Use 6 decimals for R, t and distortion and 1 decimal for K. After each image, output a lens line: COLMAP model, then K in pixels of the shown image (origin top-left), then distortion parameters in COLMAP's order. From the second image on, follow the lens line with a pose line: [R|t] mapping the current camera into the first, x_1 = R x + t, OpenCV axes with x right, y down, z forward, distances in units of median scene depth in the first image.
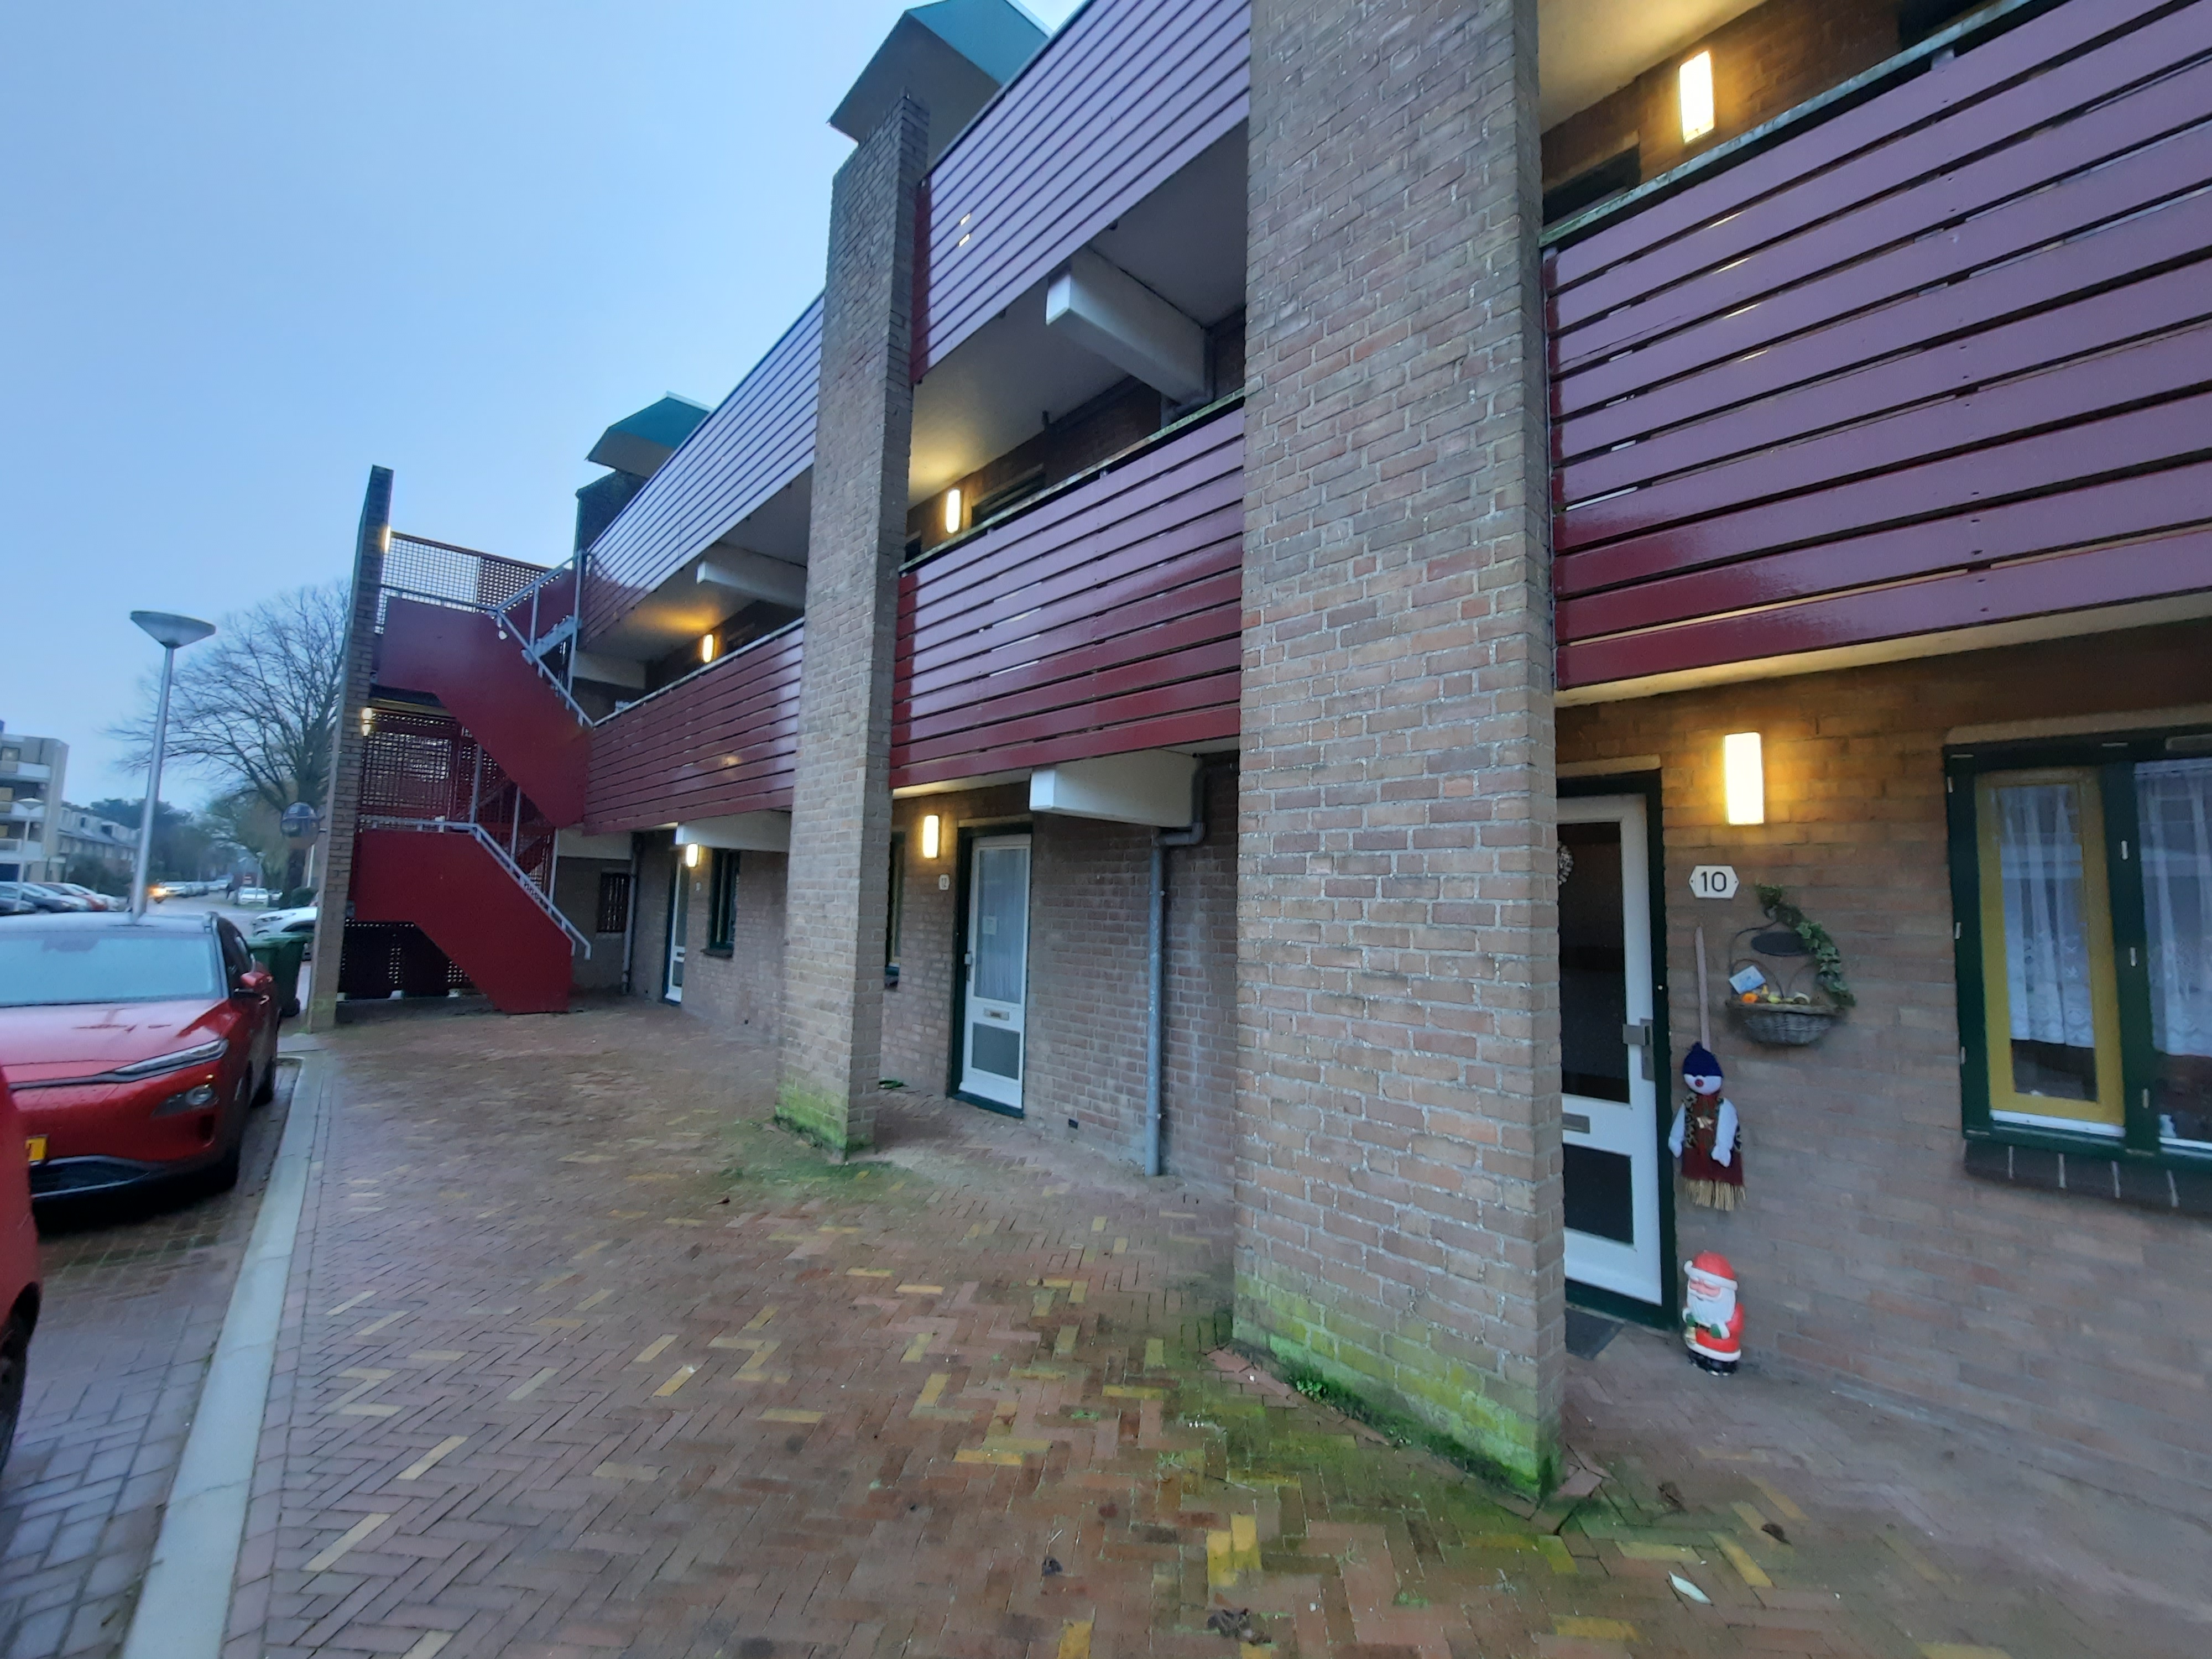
lens RADIAL K [[866.1, 0, 1106.0], [0, 866.1, 829.5], [0, 0, 1]] dist [-0.000626, -0.000056]
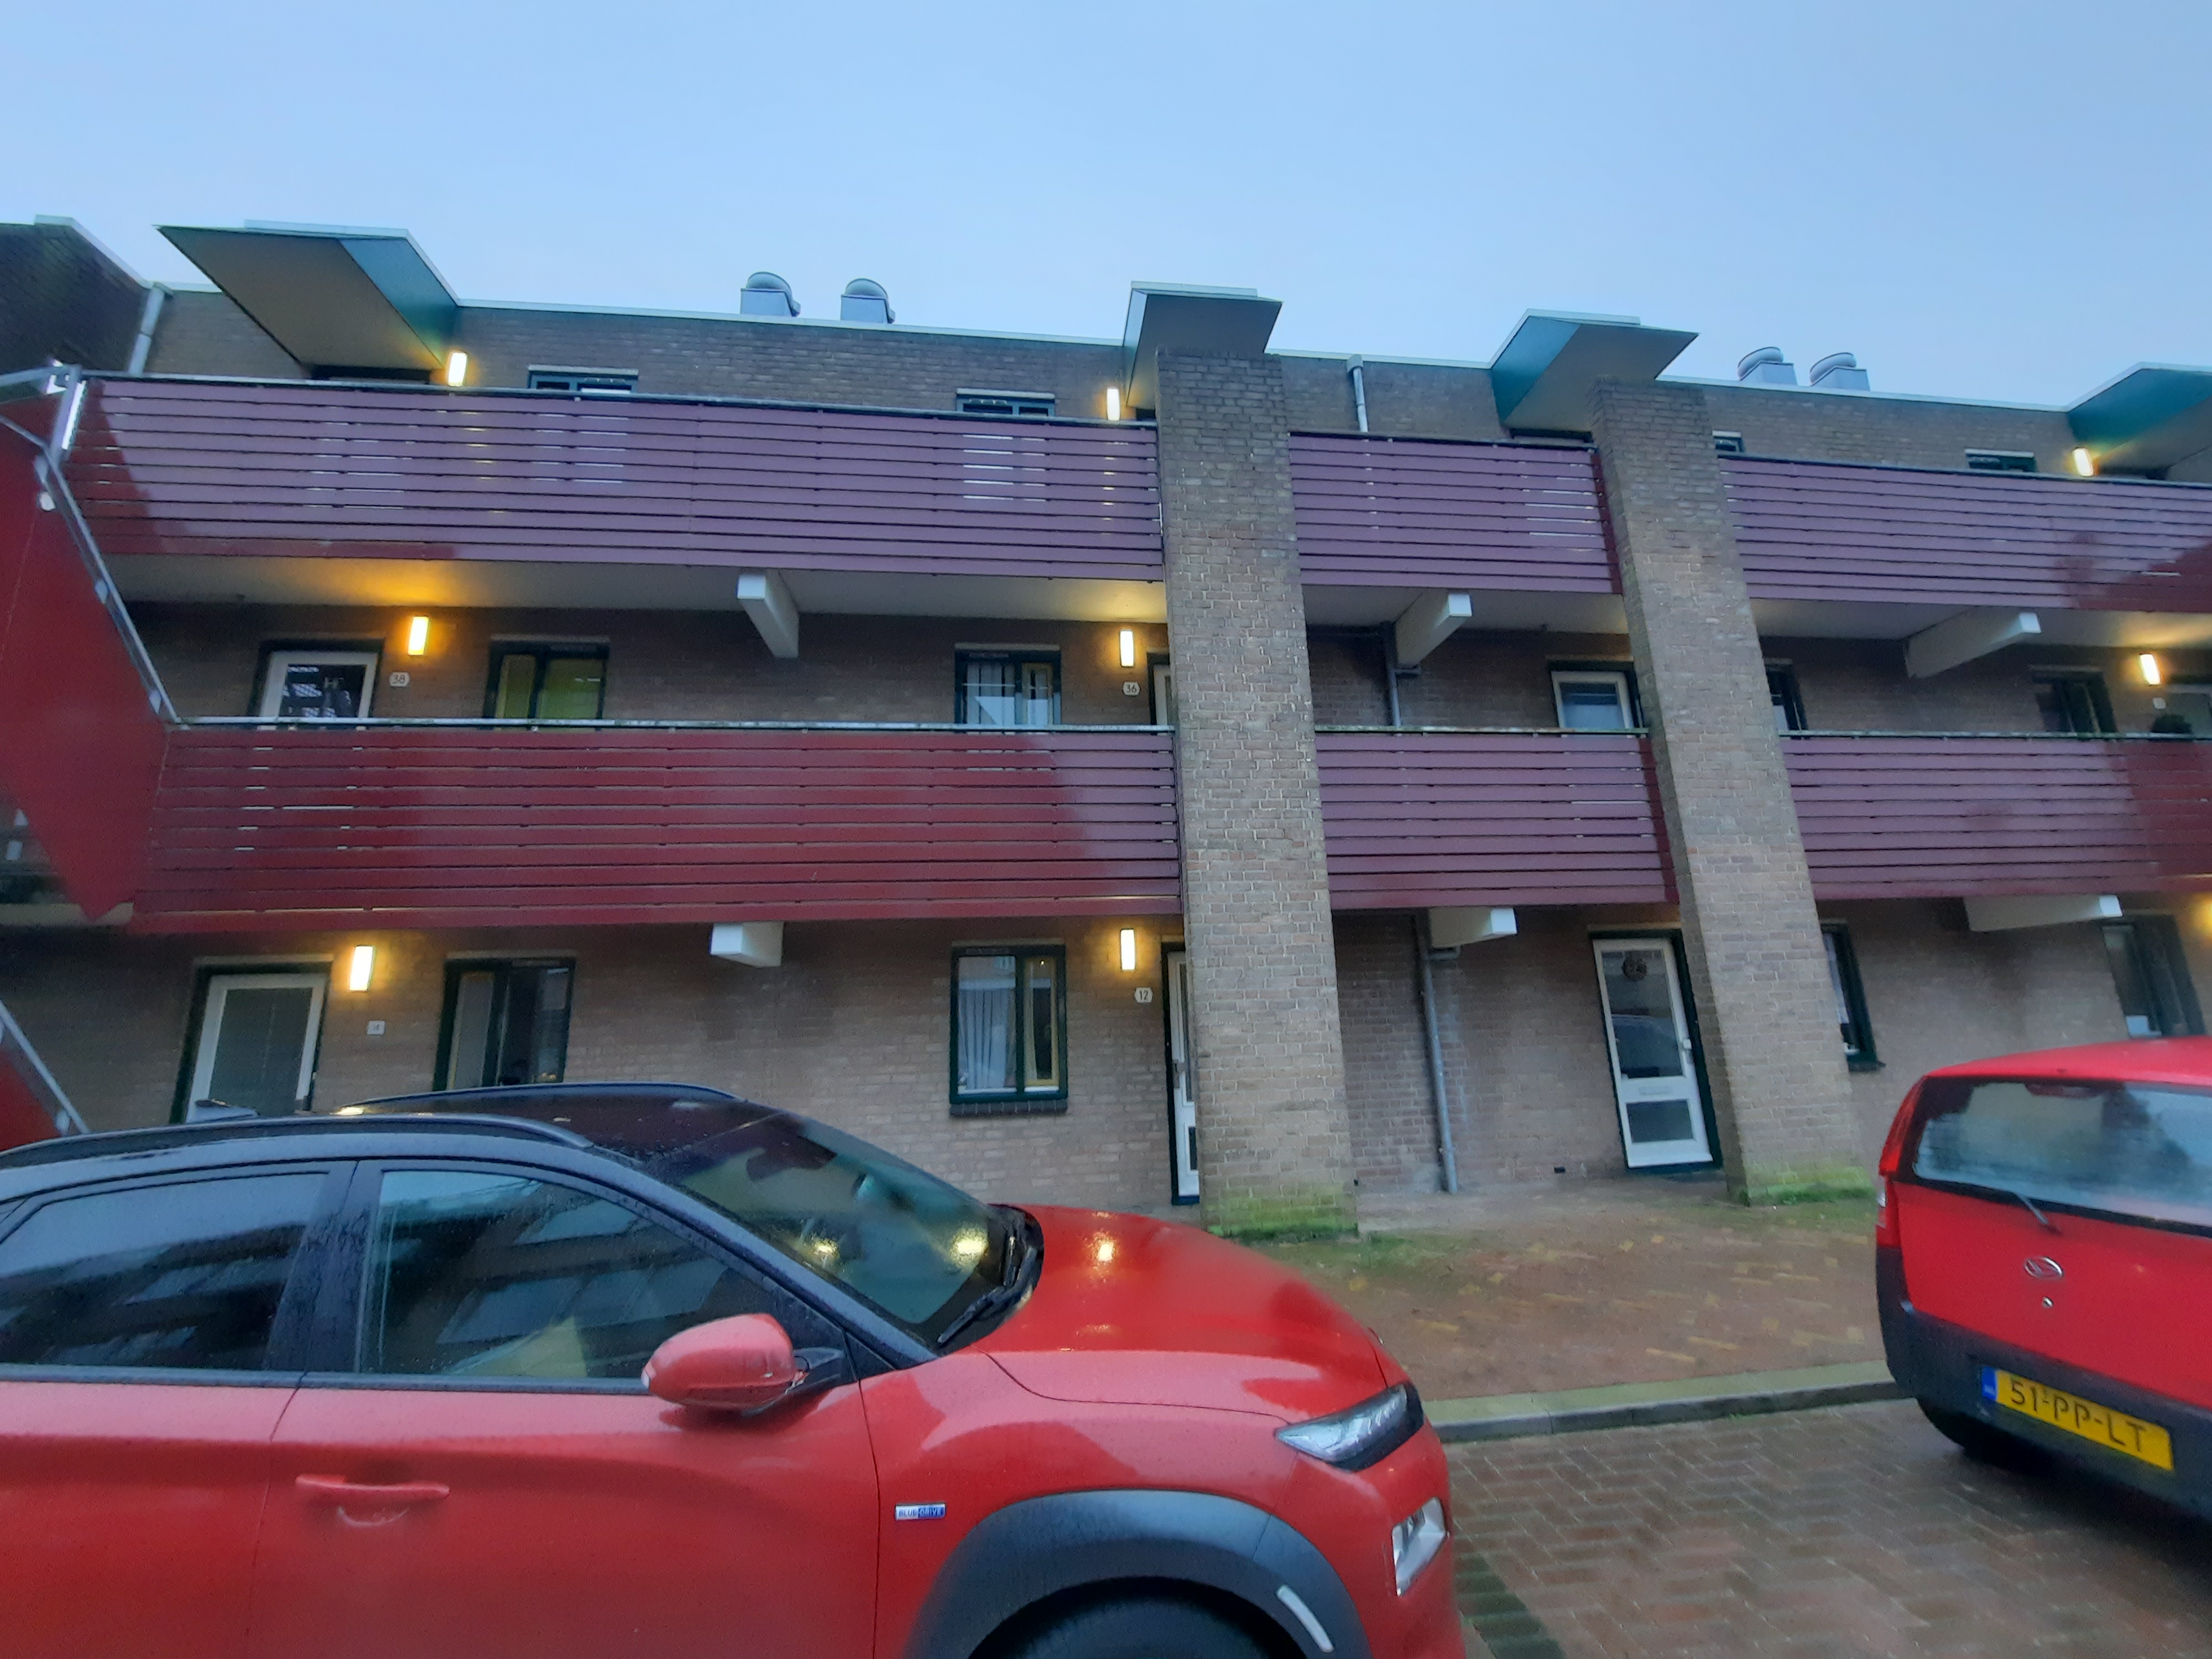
lens RADIAL K [[881.8, 0, 1106.0], [0, 881.8, 829.5], [0, 0, 1]] dist [-0.011229, -0.000168]
pose [[0.589810, 0.127924, 0.797345, -1.611090], [-0.017590, 0.989174, -0.145689, 0.029844], [-0.807350, 0.071904, 0.585675, 0.607432]]
